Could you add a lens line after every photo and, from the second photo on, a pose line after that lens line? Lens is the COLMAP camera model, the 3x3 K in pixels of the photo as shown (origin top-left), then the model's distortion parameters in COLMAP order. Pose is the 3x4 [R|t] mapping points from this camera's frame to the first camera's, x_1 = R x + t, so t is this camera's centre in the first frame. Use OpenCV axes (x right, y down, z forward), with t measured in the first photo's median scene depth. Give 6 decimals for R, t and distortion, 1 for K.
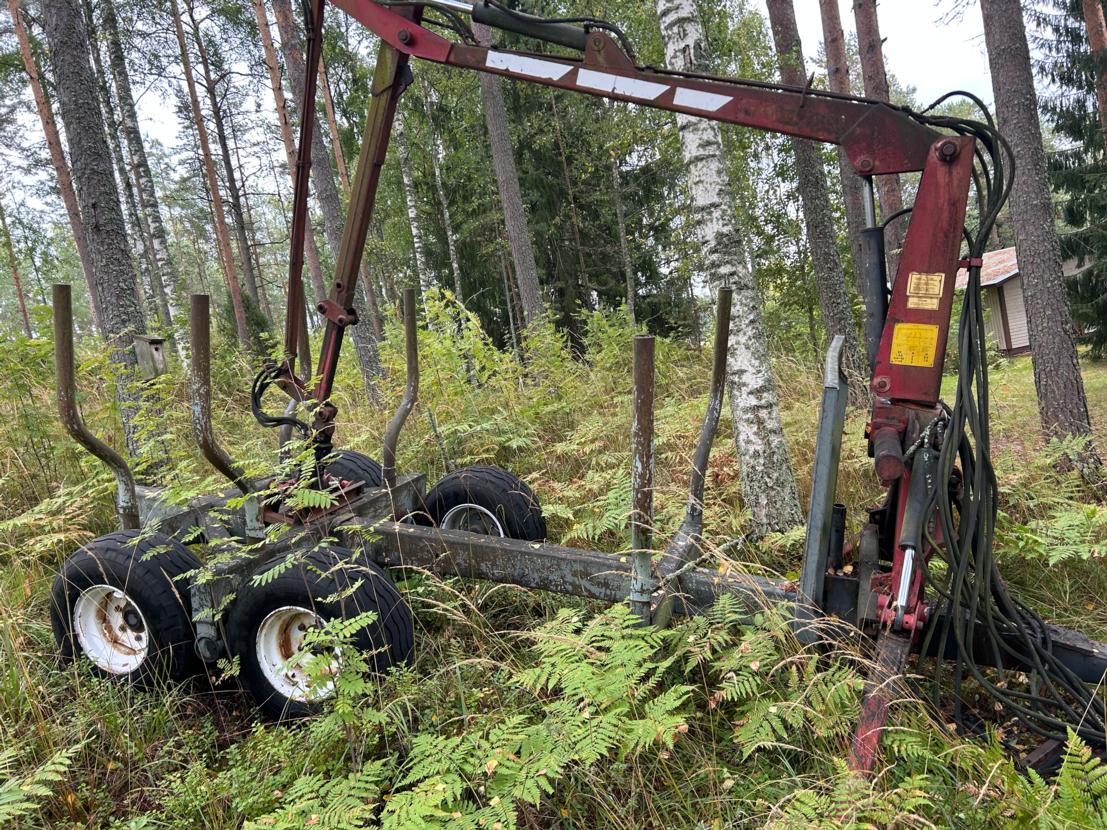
lens RADIAL K [[832.4, 0, 556.3], [0, 832.4, 418.6], [0, 0, 1]] dist [0.039957, -0.026528]
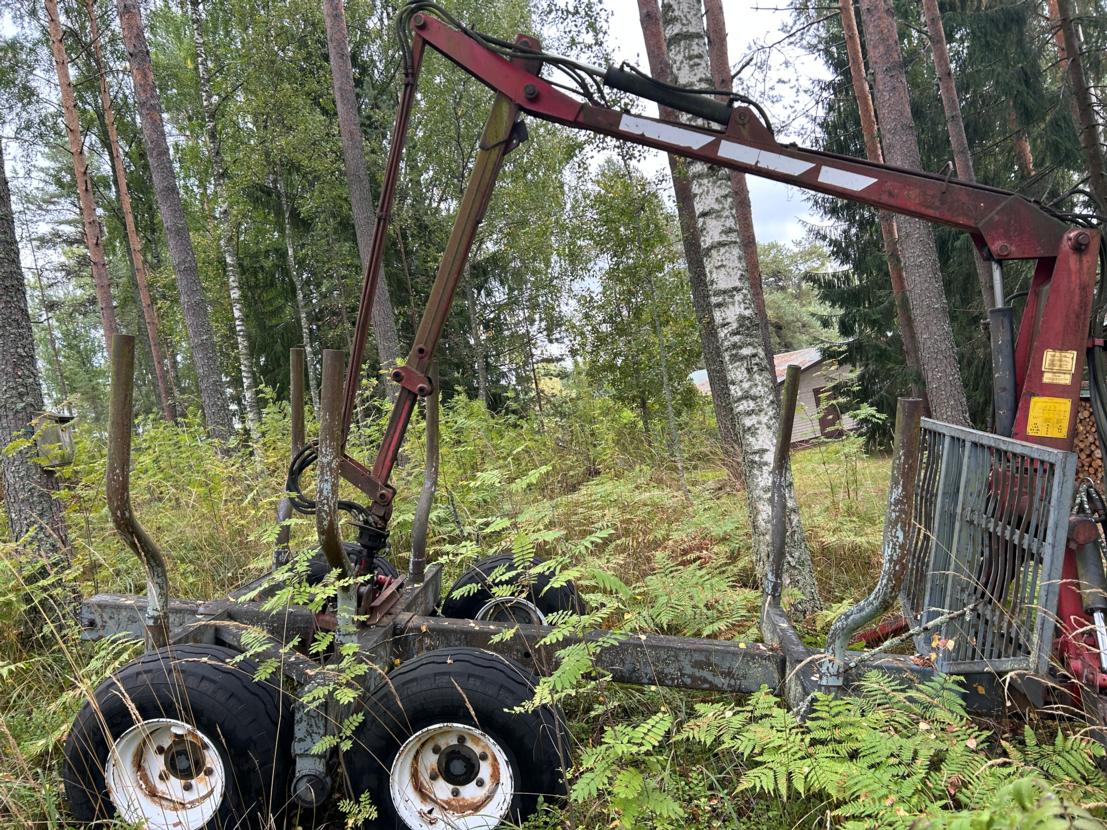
lens RADIAL K [[832.4, 0, 553.5], [0, 832.4, 416.9], [0, 0, 1]] dist [0.039957, -0.026528]
pose [[0.963398, 0.011204, 0.267842, -0.300830], [0.020154, 0.993272, -0.114040, 0.013117], [-0.267317, 0.115264, 0.956690, 0.097495]]
